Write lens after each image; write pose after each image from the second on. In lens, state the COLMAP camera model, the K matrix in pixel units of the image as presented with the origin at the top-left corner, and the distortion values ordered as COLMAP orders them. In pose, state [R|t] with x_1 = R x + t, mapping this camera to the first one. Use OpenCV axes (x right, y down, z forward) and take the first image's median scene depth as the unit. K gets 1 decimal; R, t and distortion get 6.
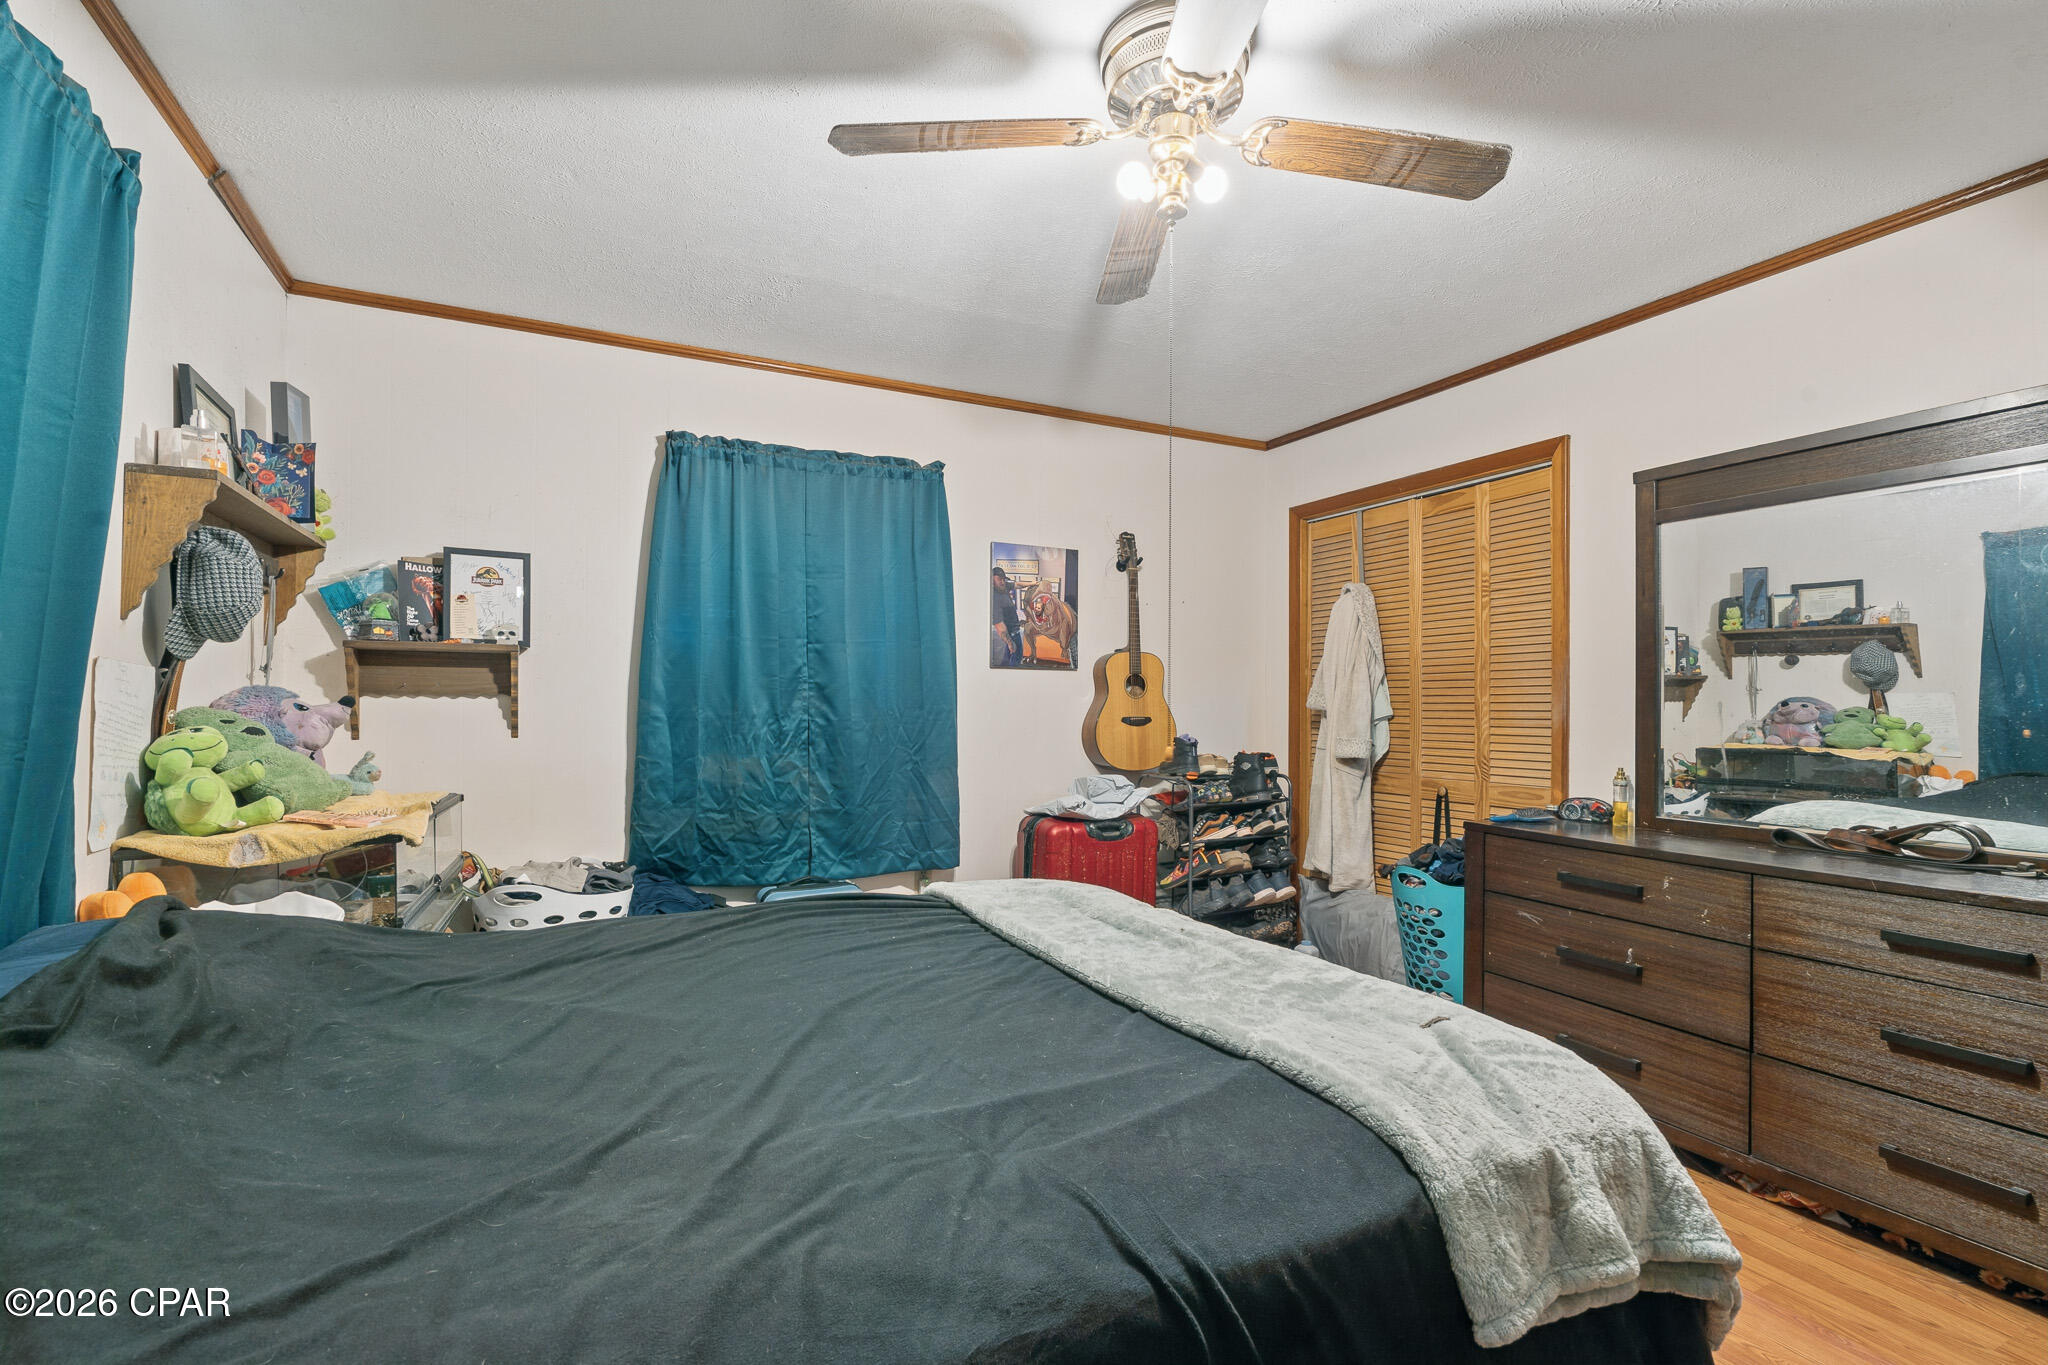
lens RADIAL K [[928.1, 0, 1021.8], [0, 928.1, 696.5], [0, 0, 1]] dist [-0.001324, -0.000120]
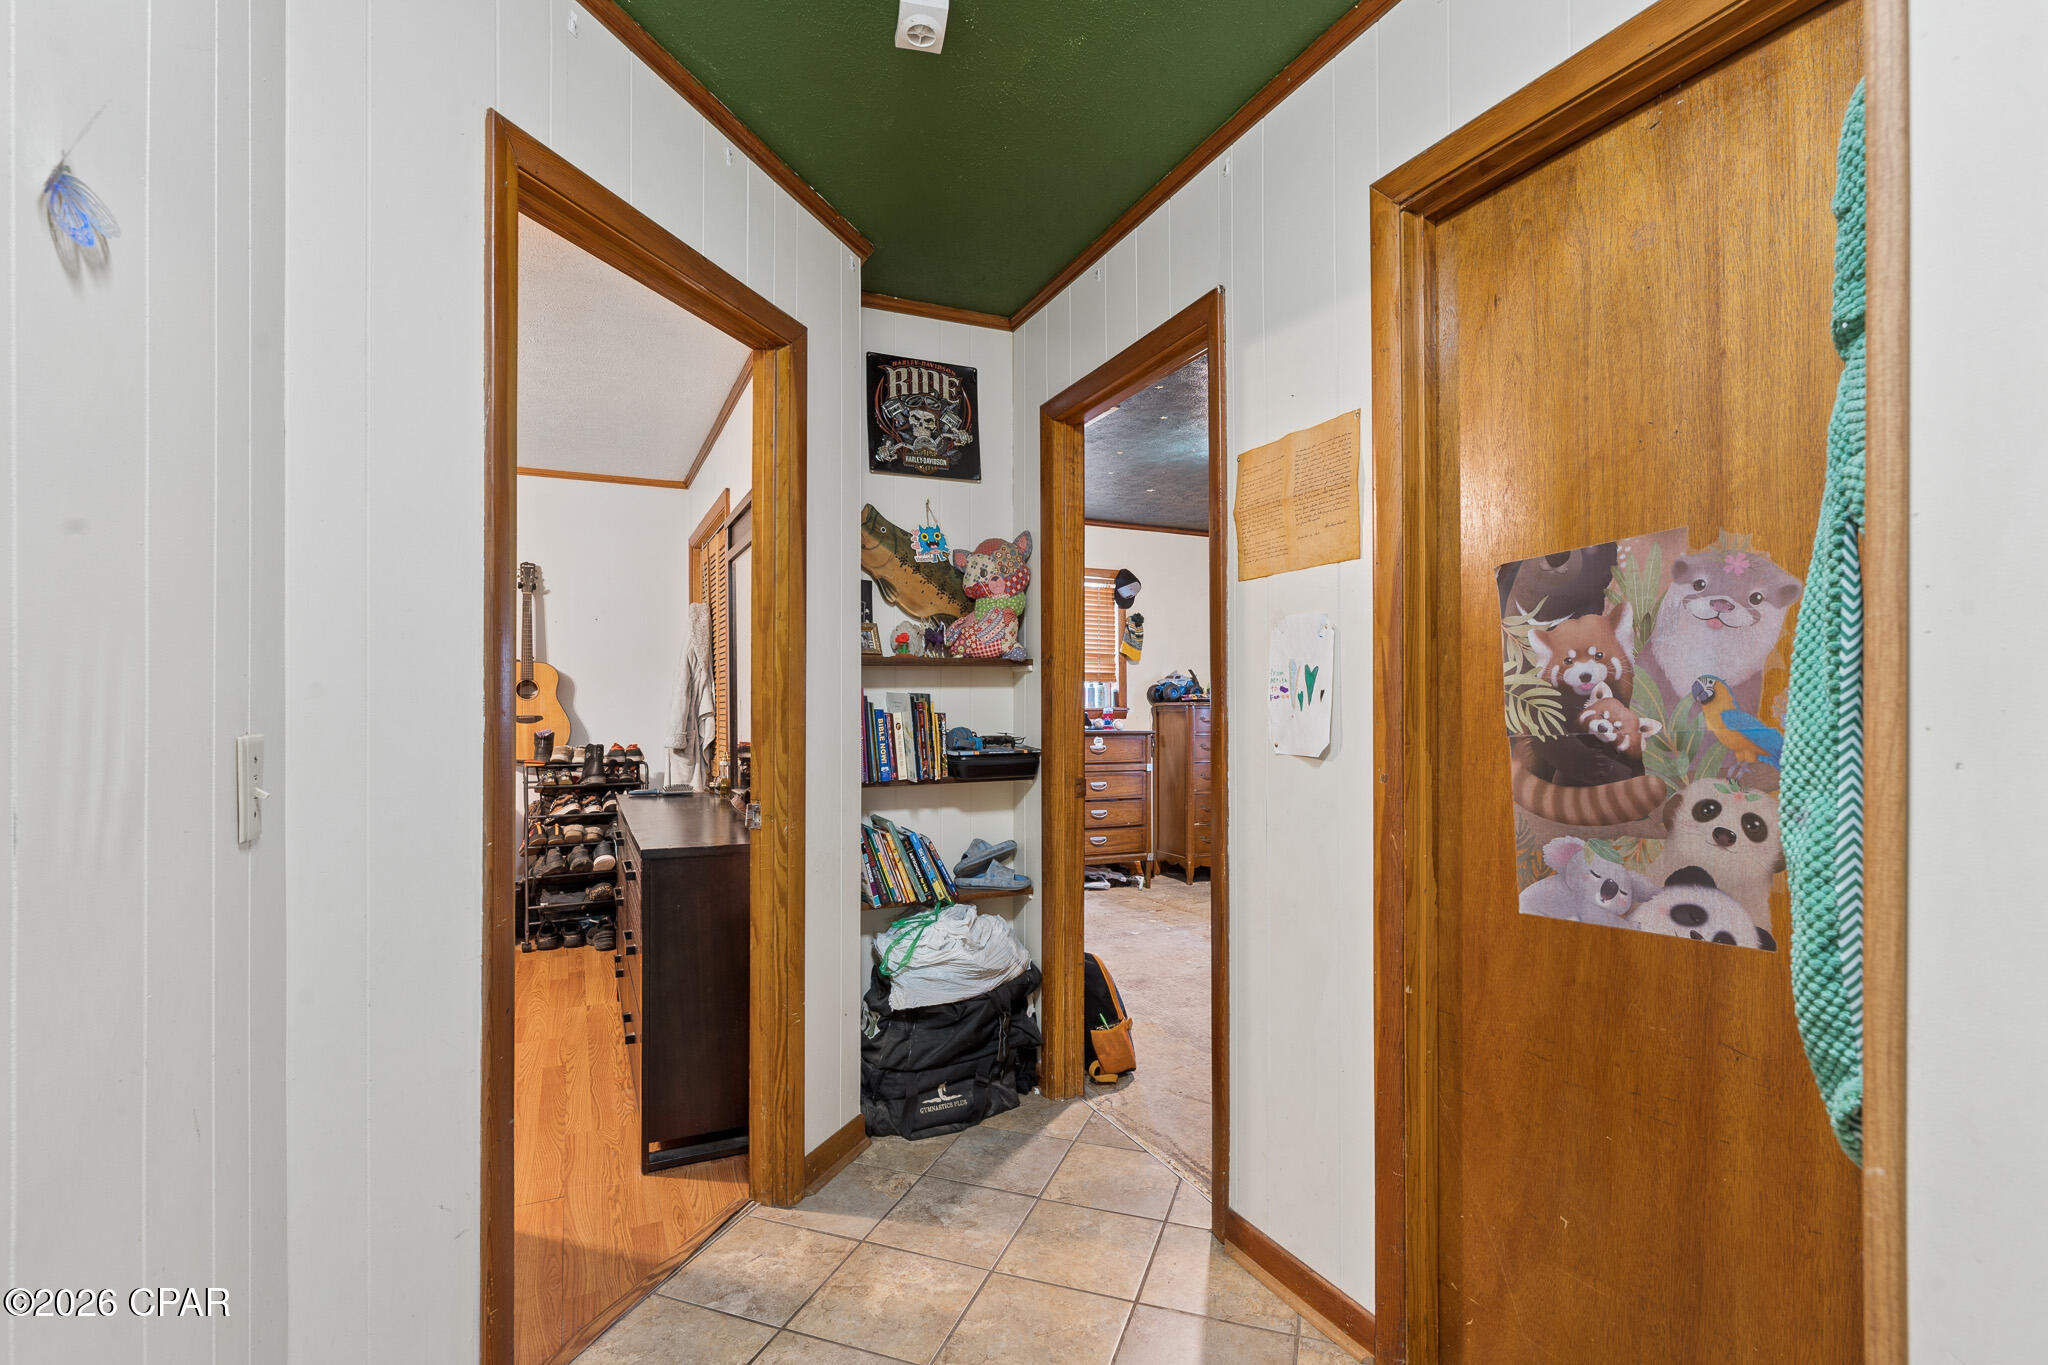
lens RADIAL K [[938.4, 0, 1017.7], [0, 938.4, 709.3], [0, 0, 1]] dist [-0.000219, 0.000921]
pose [[0.999950, -0.010017, 0.000394, 0.857586], [0.010013, 0.999911, 0.008824, 0.010405], [-0.000483, -0.008820, 0.999961, -0.244602]]
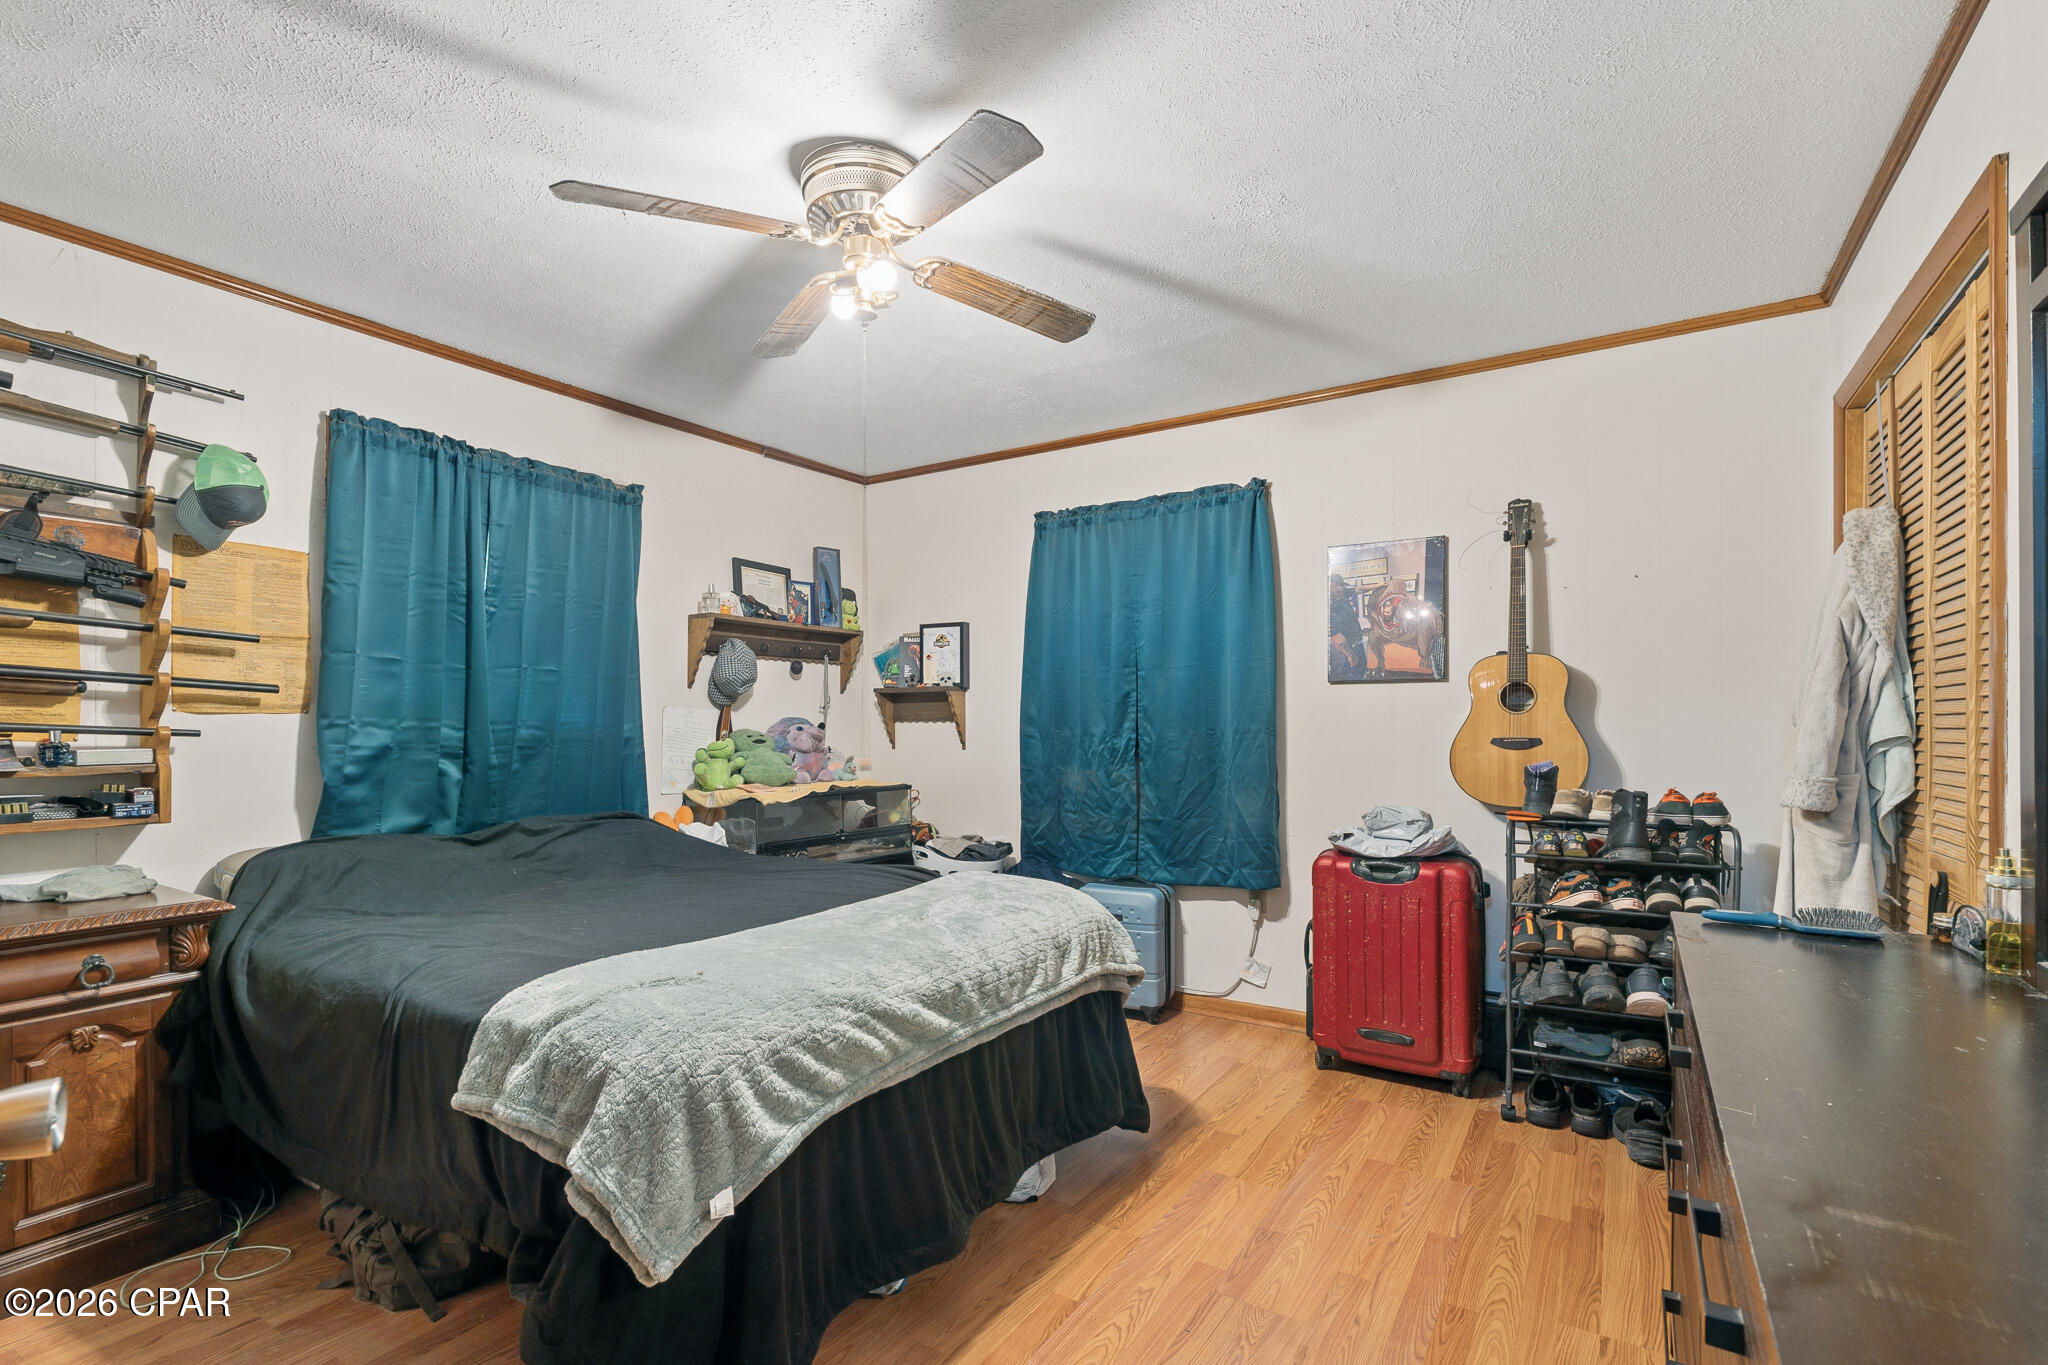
lens RADIAL K [[931.3, 0, 1013.3], [0, 931.3, 728.6], [0, 0, 1]] dist [-0.001421, 0.000132]
pose [[0.519653, -0.004329, -0.854367, 0.641533], [0.013293, 0.999907, 0.003019, 0.007058], [0.854274, -0.012926, 0.519662, 0.269364]]
